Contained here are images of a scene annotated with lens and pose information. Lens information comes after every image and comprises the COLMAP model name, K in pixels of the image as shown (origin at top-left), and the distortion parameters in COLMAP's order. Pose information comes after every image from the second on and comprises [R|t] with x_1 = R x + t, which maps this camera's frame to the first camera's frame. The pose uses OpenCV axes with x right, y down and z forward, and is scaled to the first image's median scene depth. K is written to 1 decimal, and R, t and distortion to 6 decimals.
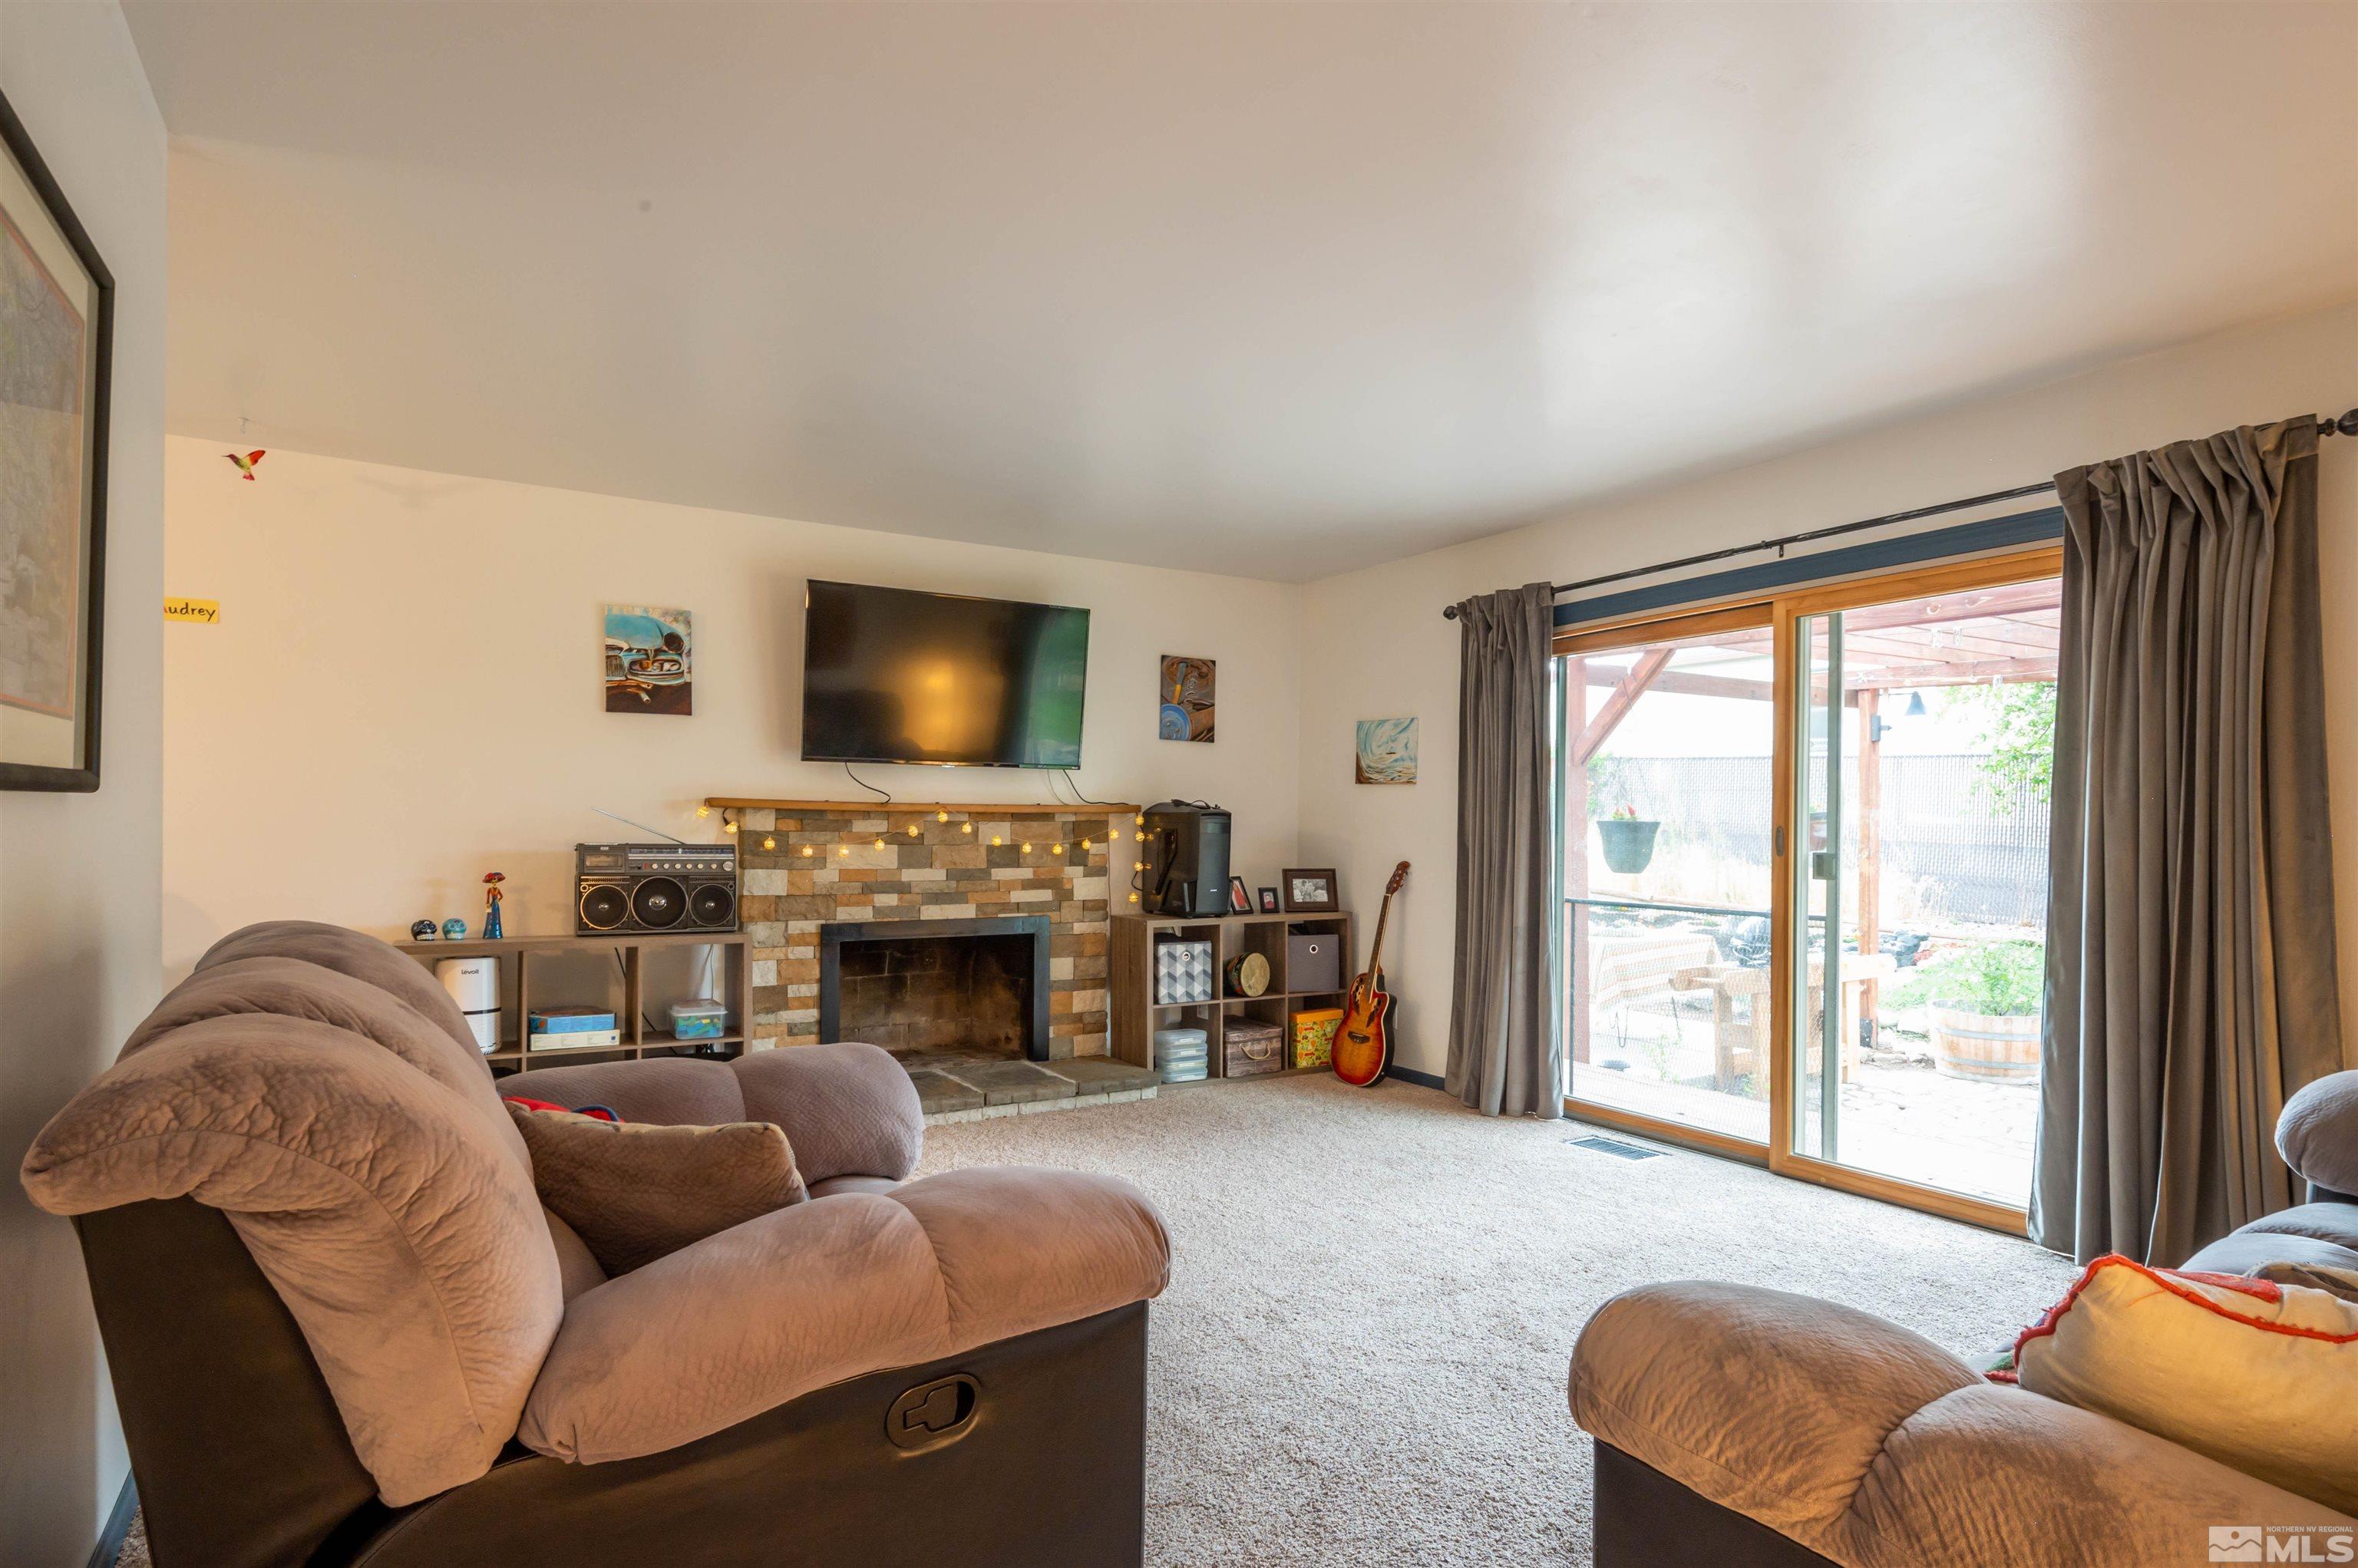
lens RADIAL K [[1207.8, 0, 1179.0], [0, 1207.8, 784.0], [0, 0, 1]] dist [0.000814, 0.000153]
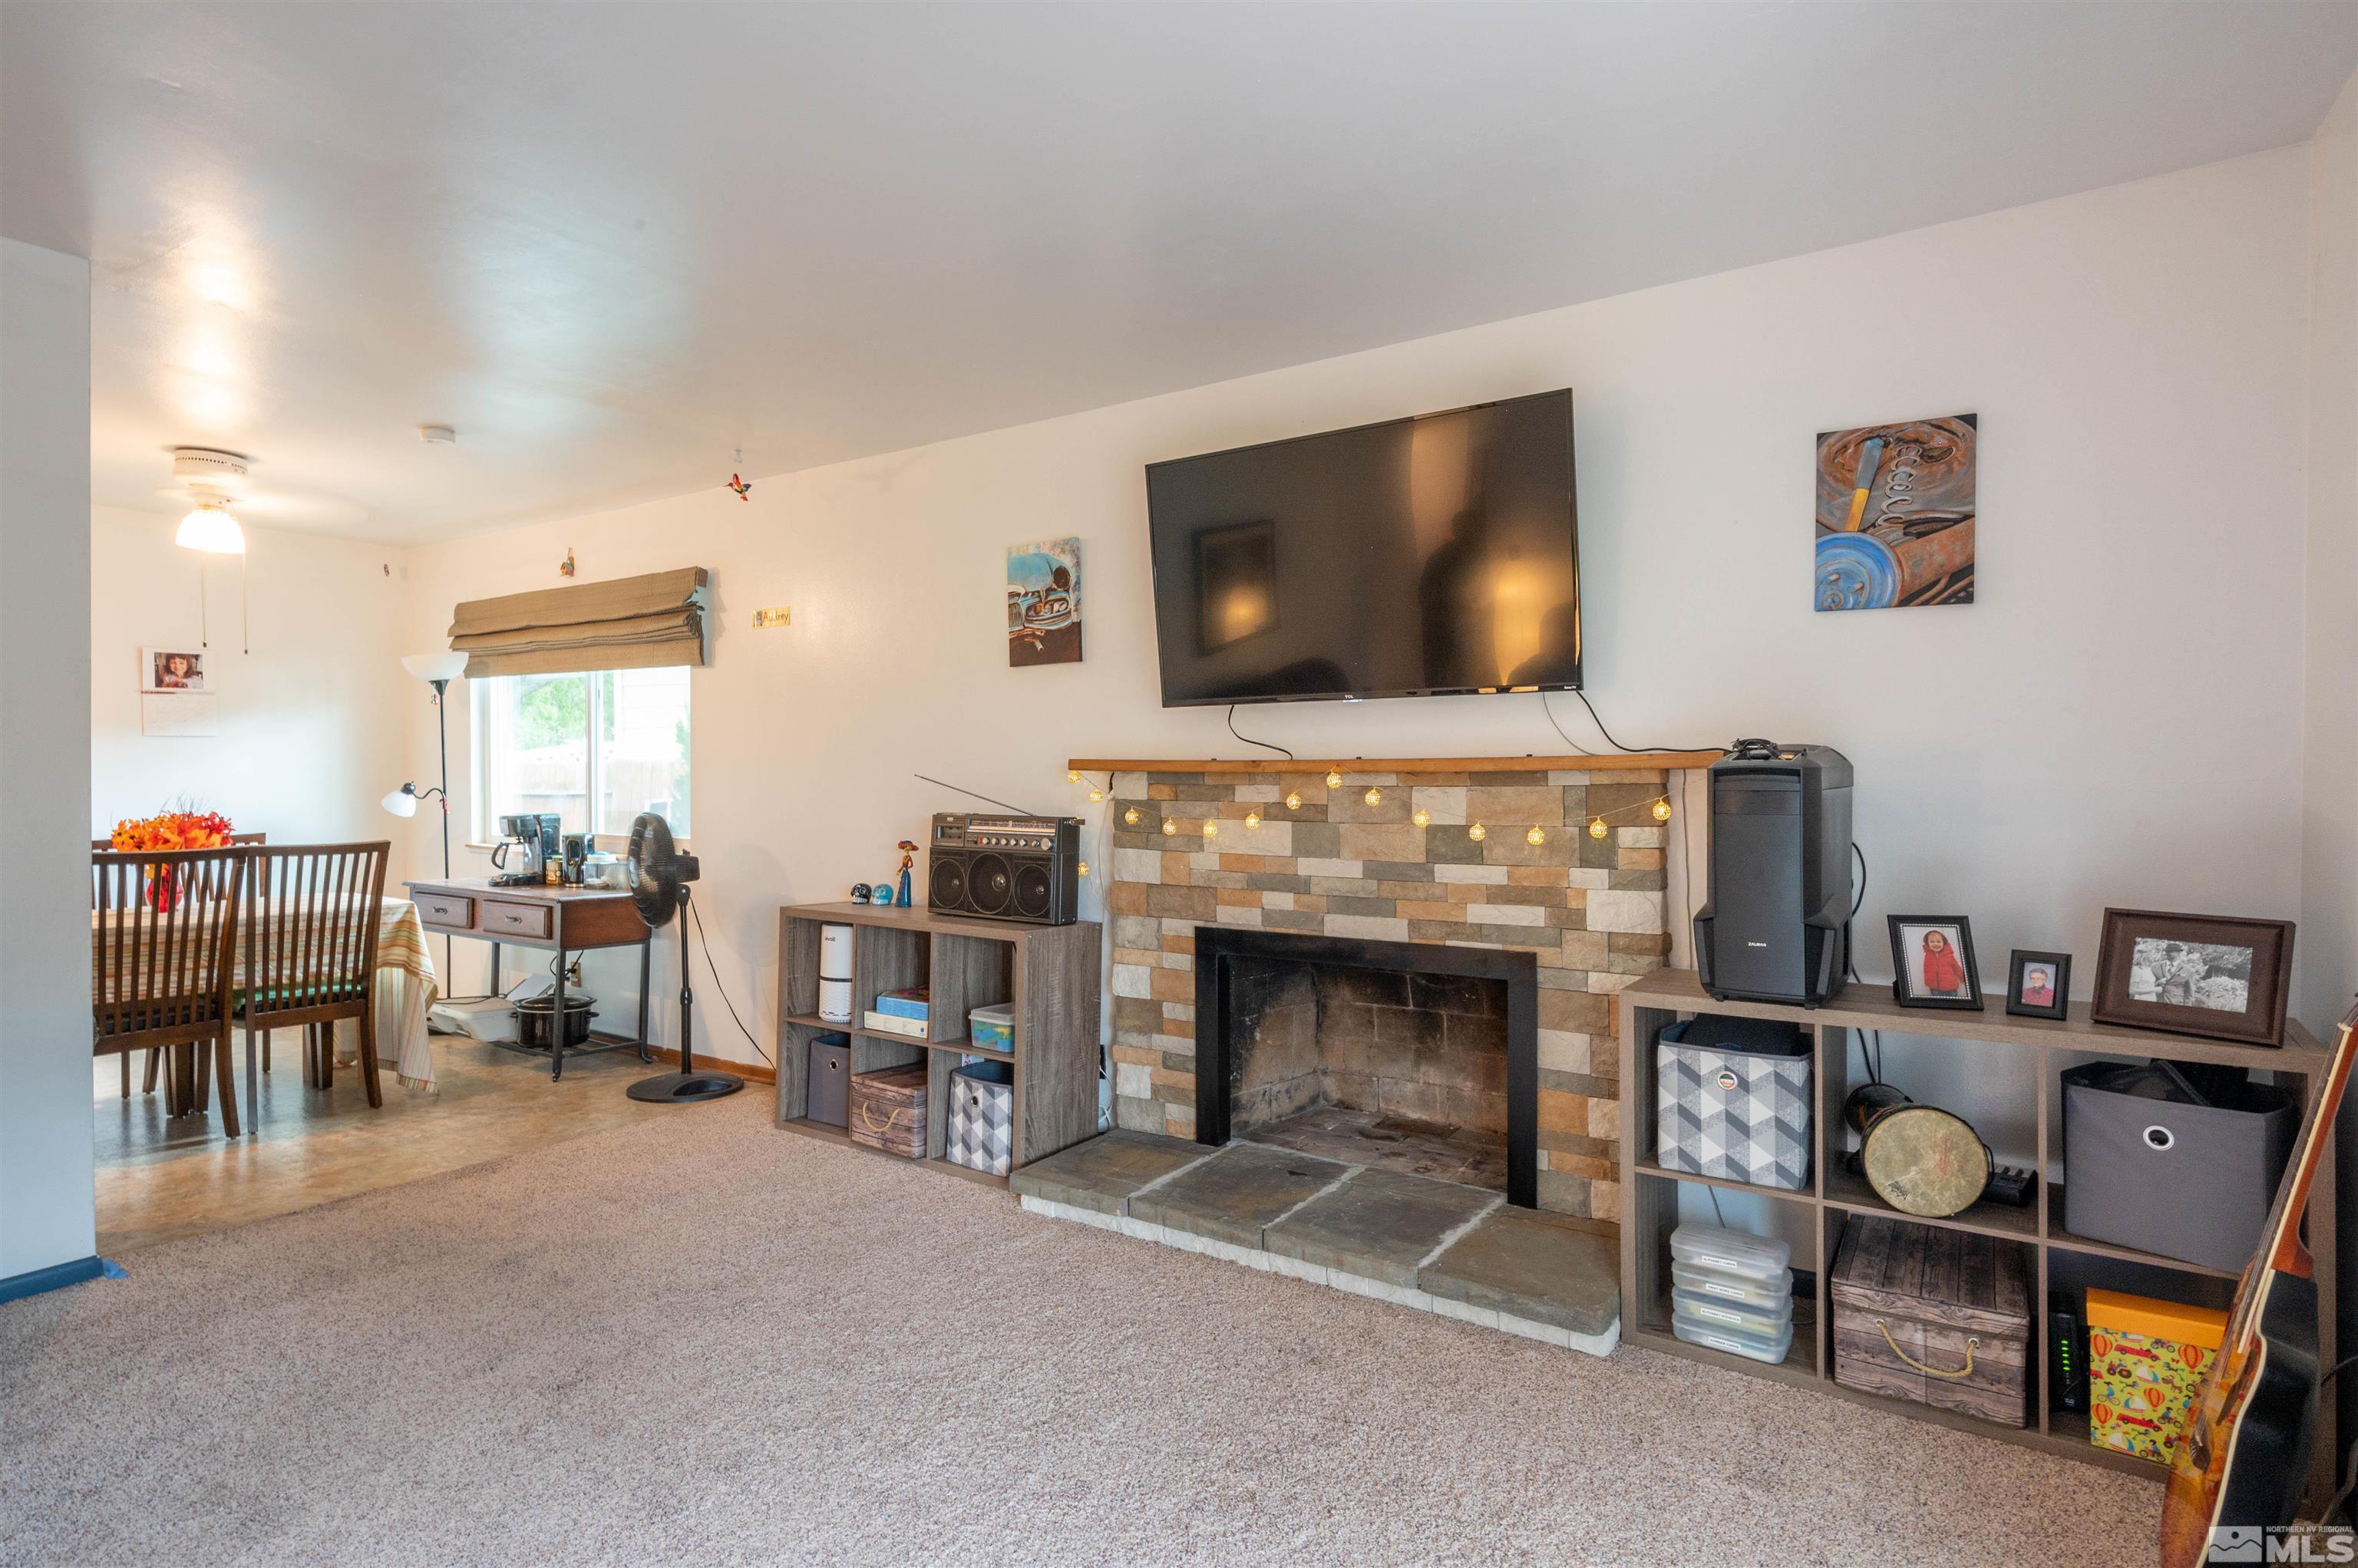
lens RADIAL K [[1201.7, 0, 1174.3], [0, 1201.7, 762.2], [0, 0, 1]] dist [0.000841, 0.000379]
pose [[0.424958, -0.014595, -0.905095, 0.332123], [0.038998, 0.999237, 0.002197, 0.012261], [0.904373, -0.036231, 0.425203, 0.616510]]
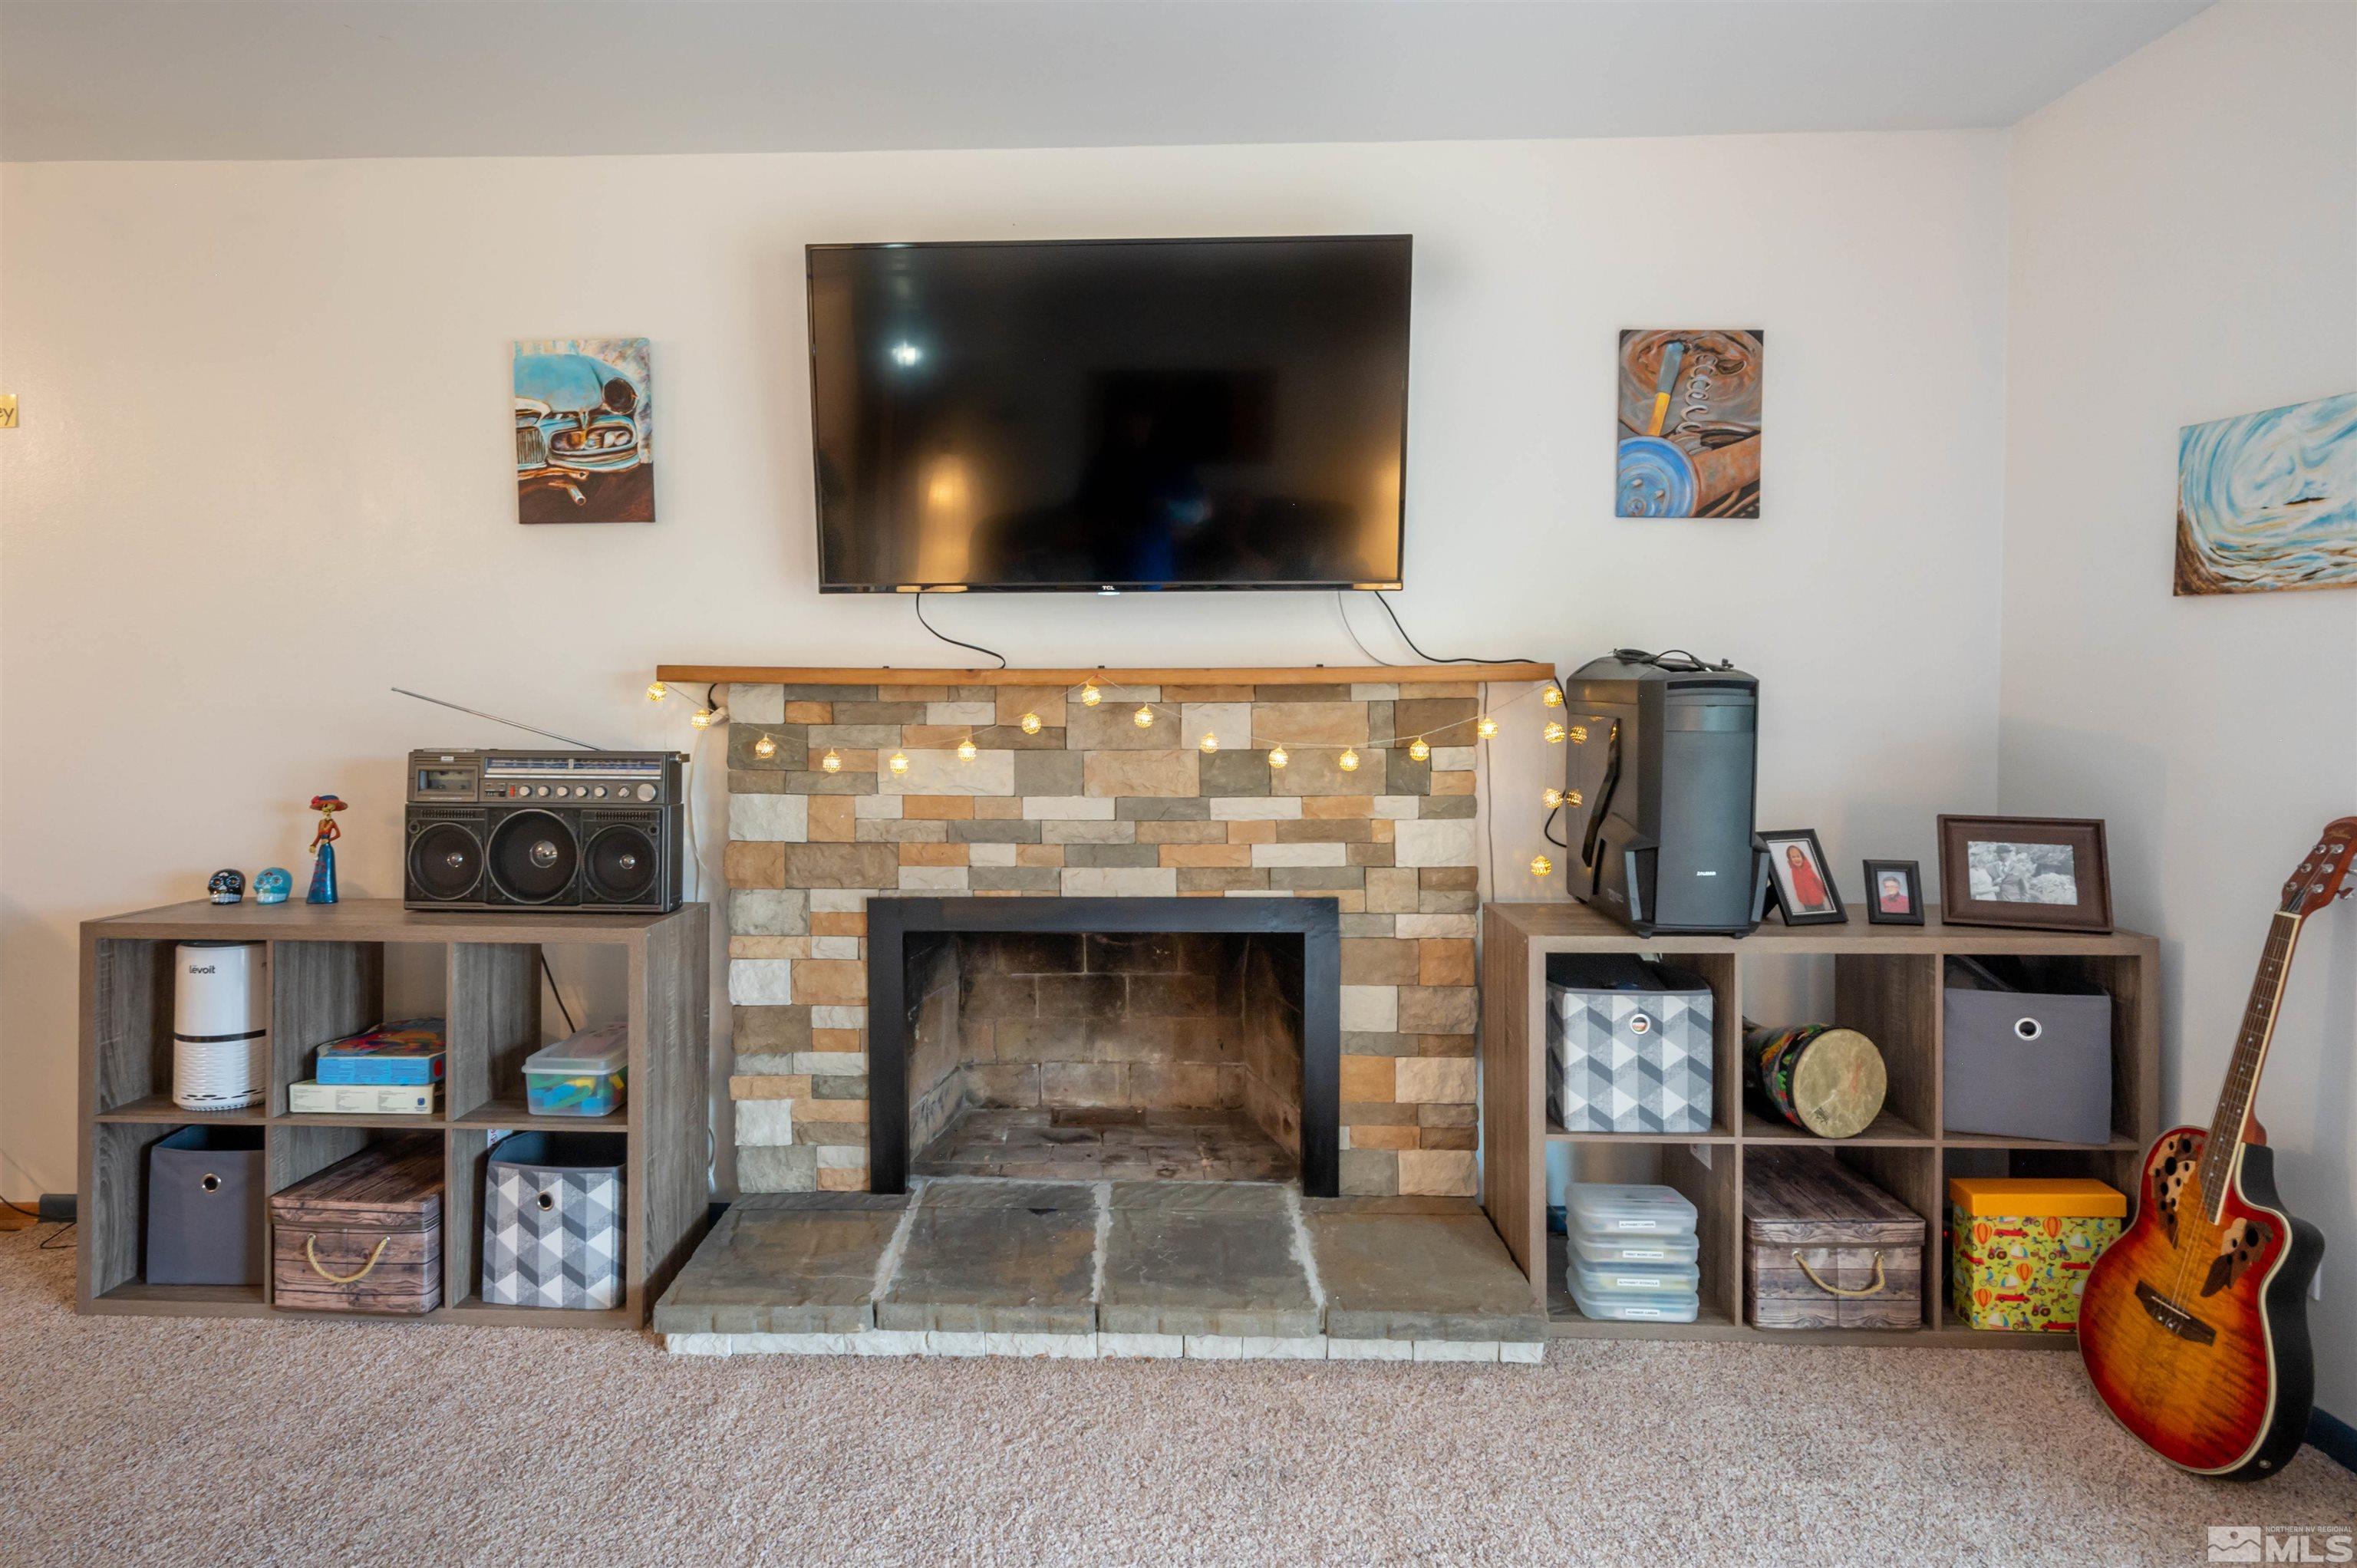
lens RADIAL K [[1283.7, 0, 1093.6], [0, 1283.7, 700.4], [0, 0, 1]] dist [0.000182, -0.000017]
pose [[0.839183, -0.001150, -0.543849, 0.089019], [0.026521, 0.998895, 0.038811, 0.008348], [0.543203, -0.046993, 0.838285, 0.527238]]
